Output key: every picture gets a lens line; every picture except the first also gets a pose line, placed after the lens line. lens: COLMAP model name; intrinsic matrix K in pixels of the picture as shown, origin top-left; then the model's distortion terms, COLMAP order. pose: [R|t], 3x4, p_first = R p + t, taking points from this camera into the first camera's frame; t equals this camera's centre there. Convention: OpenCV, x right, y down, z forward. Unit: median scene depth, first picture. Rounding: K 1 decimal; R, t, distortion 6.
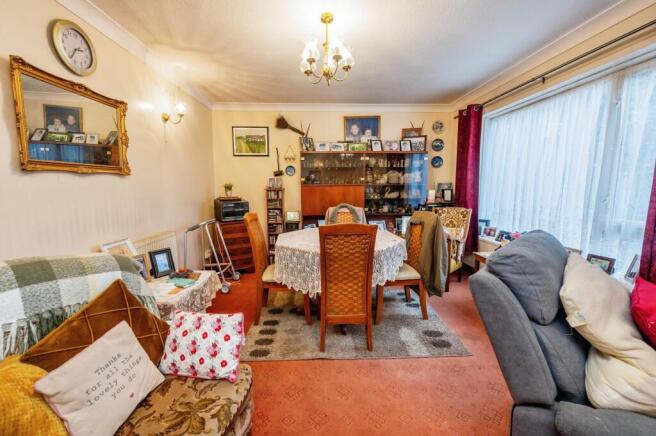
lens RADIAL K [[266.5, 0, 325.5], [0, 266.5, 217.4], [0, 0, 1]] dist [-0.004719, 0.000620]
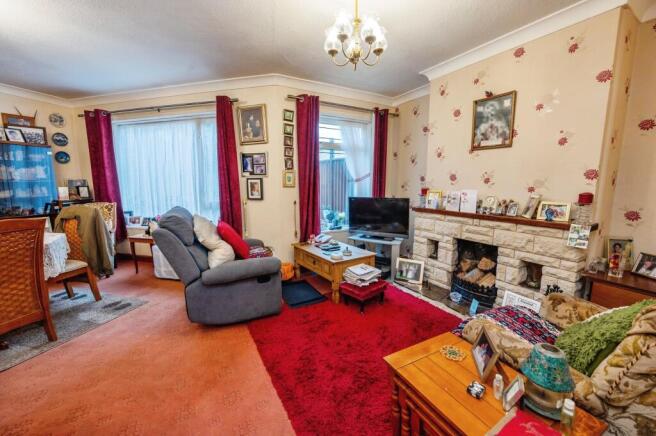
lens RADIAL K [[266.5, 0, 325.5], [0, 266.5, 217.4], [0, 0, 1]] dist [-0.004719, 0.000620]
pose [[0.324280, -0.124917, 0.937677, -0.243650], [0.115332, 0.989069, 0.091878, 0.031070], [-0.938904, 0.078350, 0.335142, -0.229877]]
